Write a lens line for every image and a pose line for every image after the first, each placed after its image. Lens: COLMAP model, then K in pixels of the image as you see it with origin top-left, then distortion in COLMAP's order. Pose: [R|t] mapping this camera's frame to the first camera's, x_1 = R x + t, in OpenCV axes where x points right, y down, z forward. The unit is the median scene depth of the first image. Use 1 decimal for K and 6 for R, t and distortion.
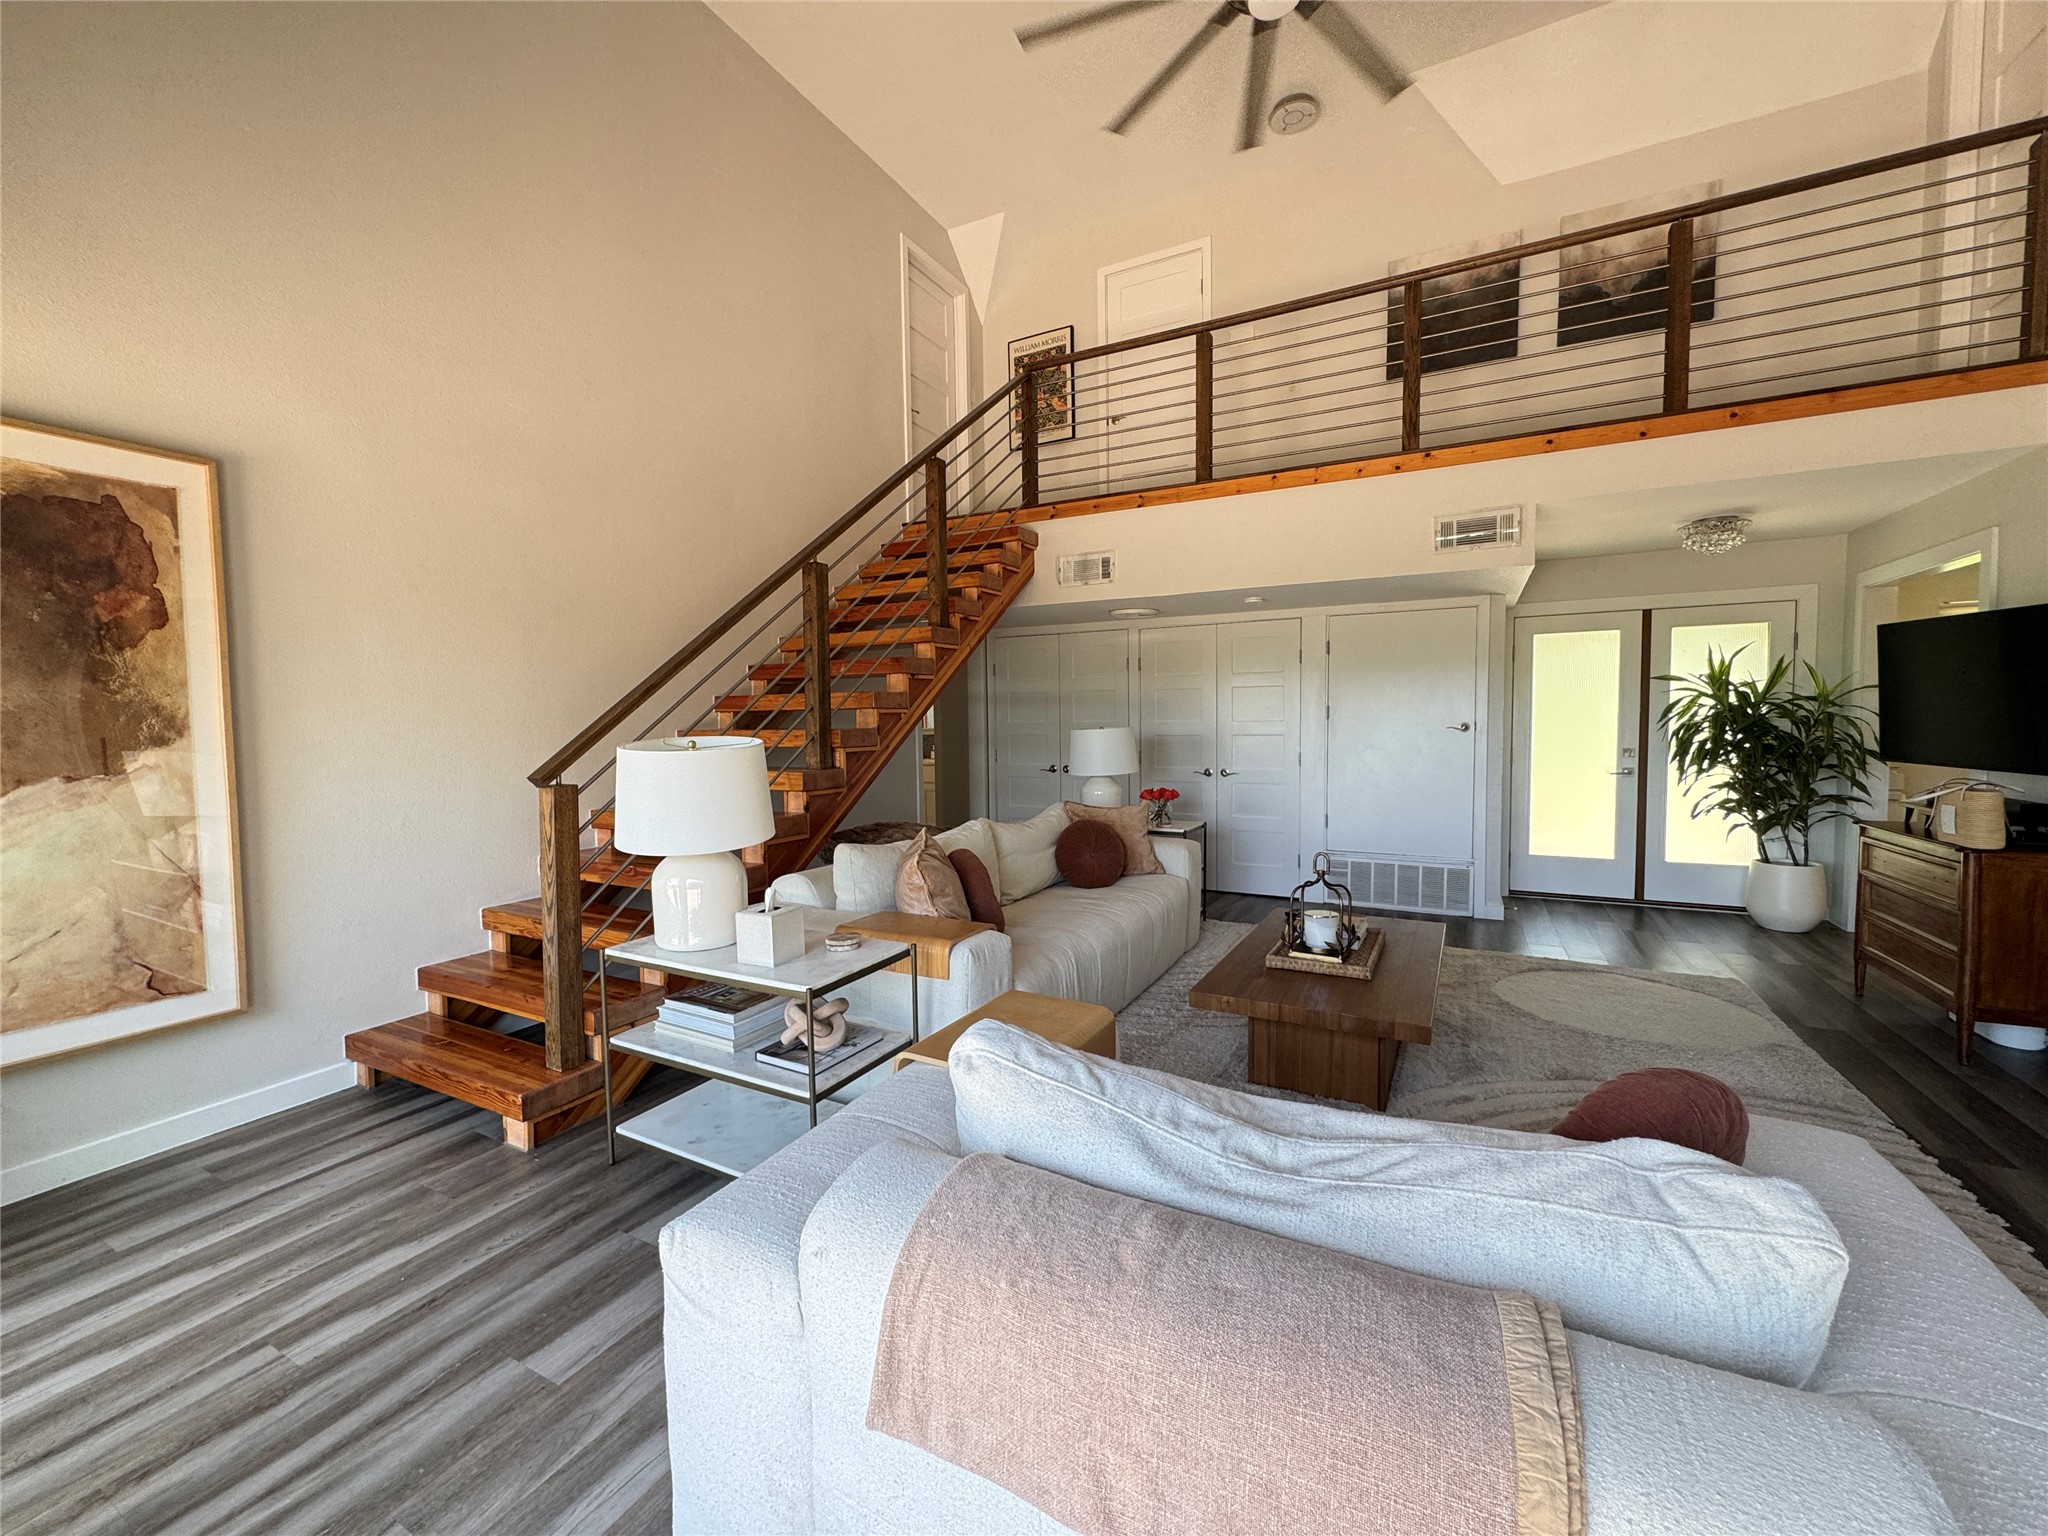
lens RADIAL K [[819.4, 0, 1024.6], [0, 819.4, 767.7], [0, 0, 1]] dist [-0.002183, 0.000648]
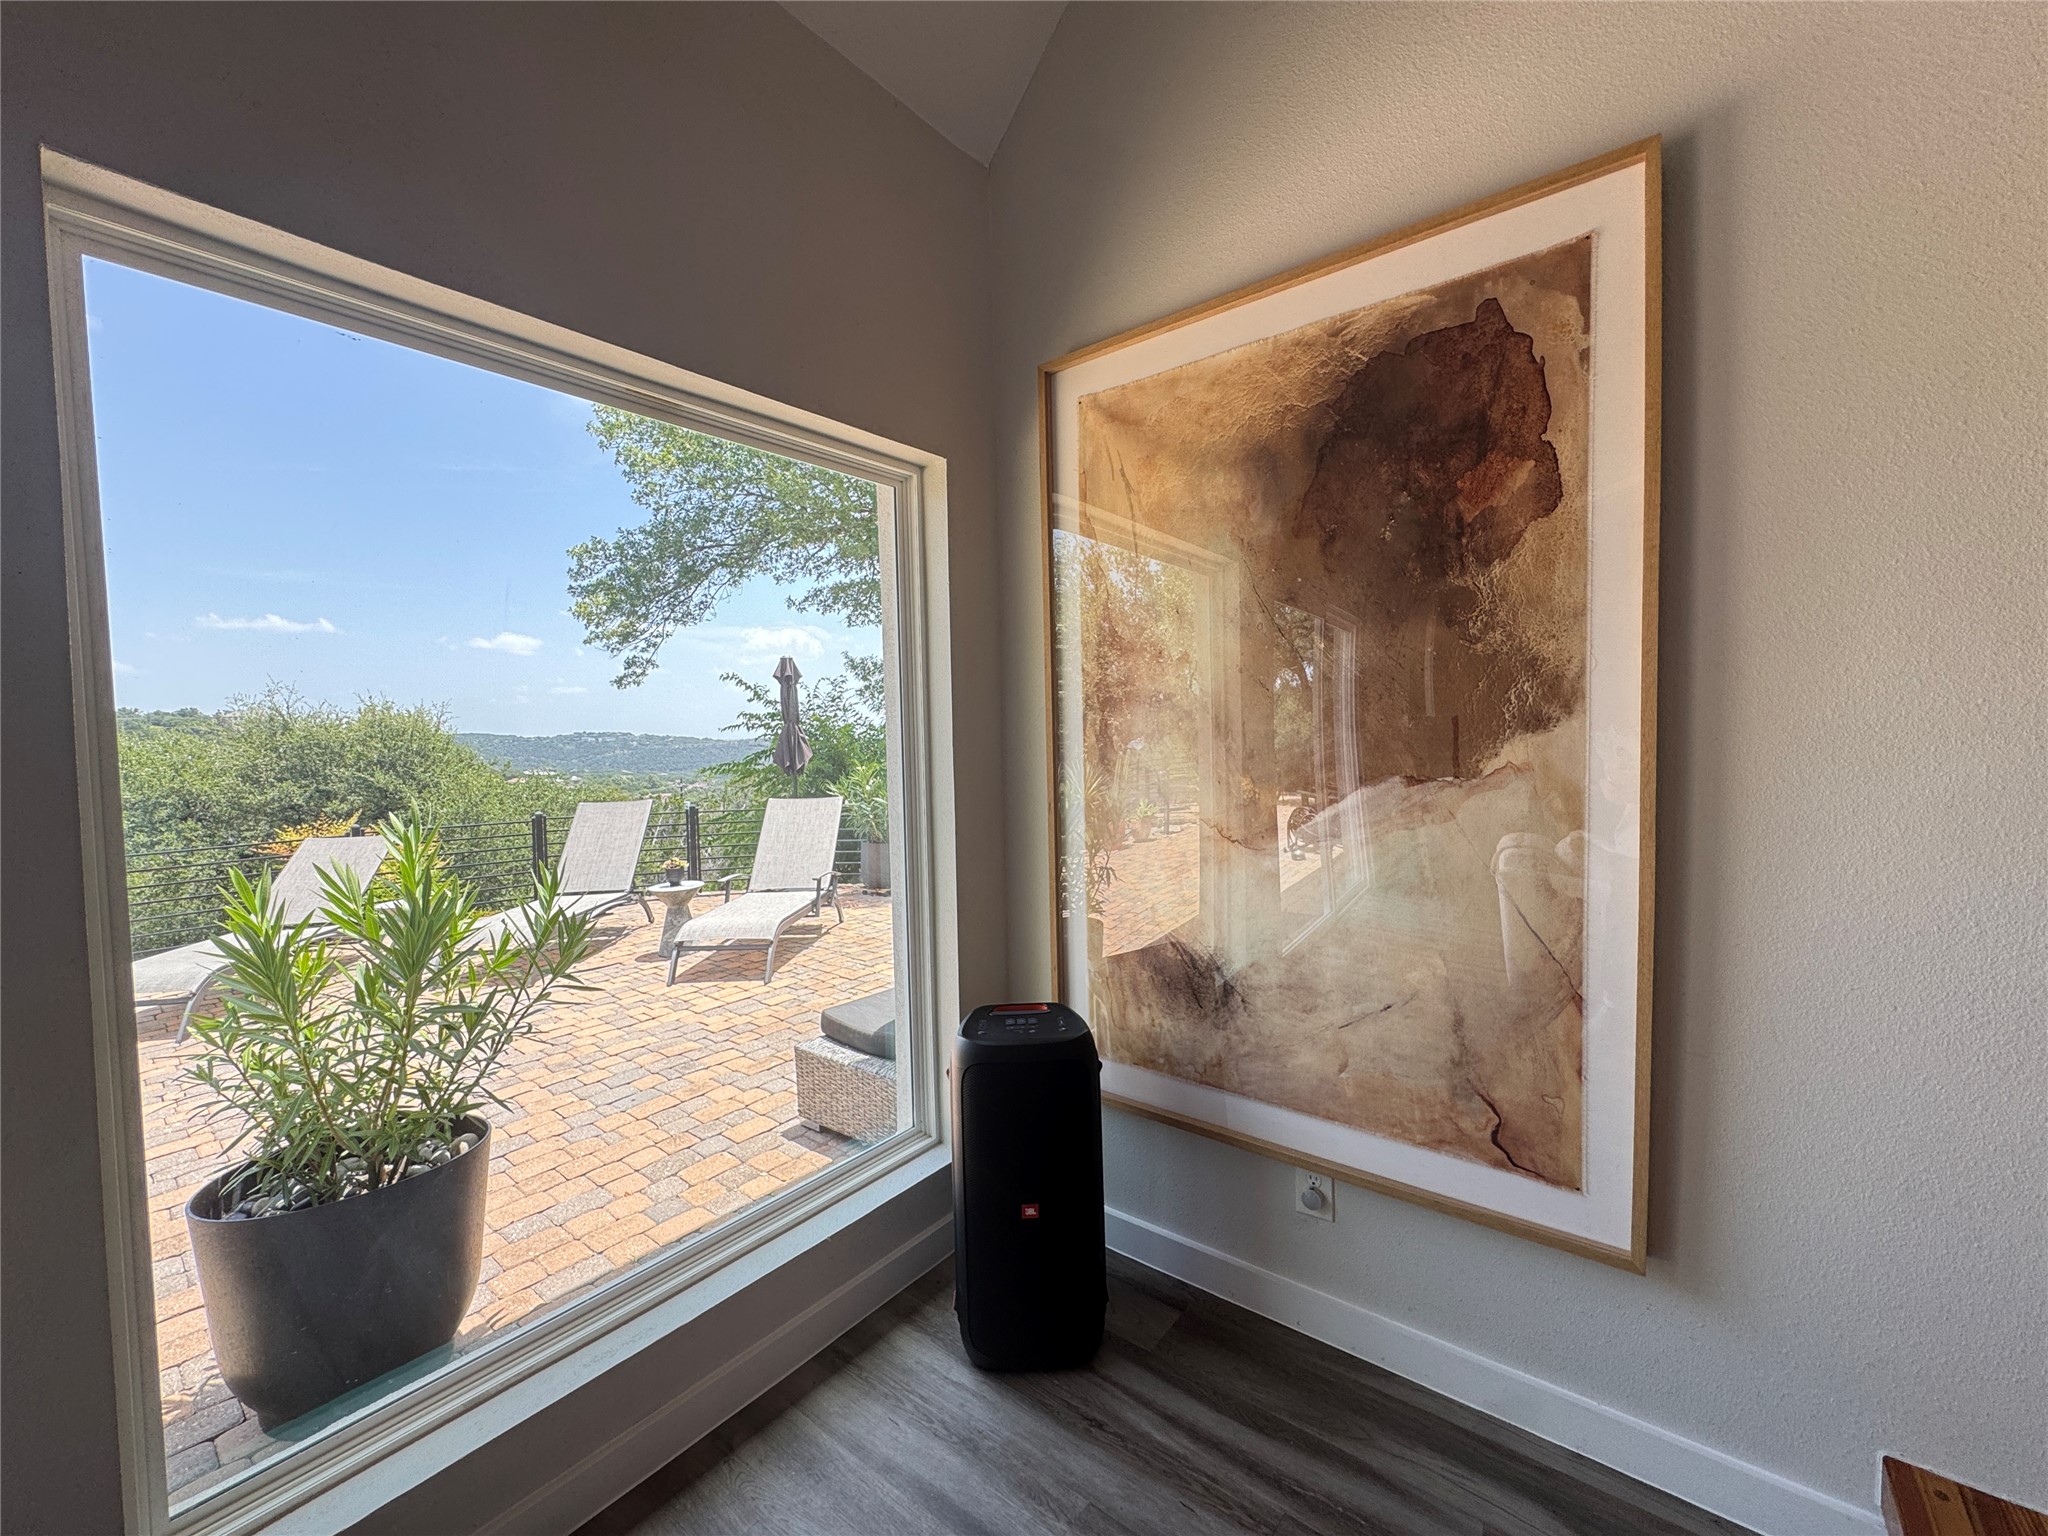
lens RADIAL K [[819.4, 0, 1030.9], [0, 819.4, 764.3], [0, 0, 1]] dist [-0.002183, 0.000648]
pose [[-0.180818, 0.057311, -0.981845, -0.335098], [-0.032777, 0.997395, 0.064255, -0.021077], [0.982970, 0.043800, -0.178468, 0.571558]]
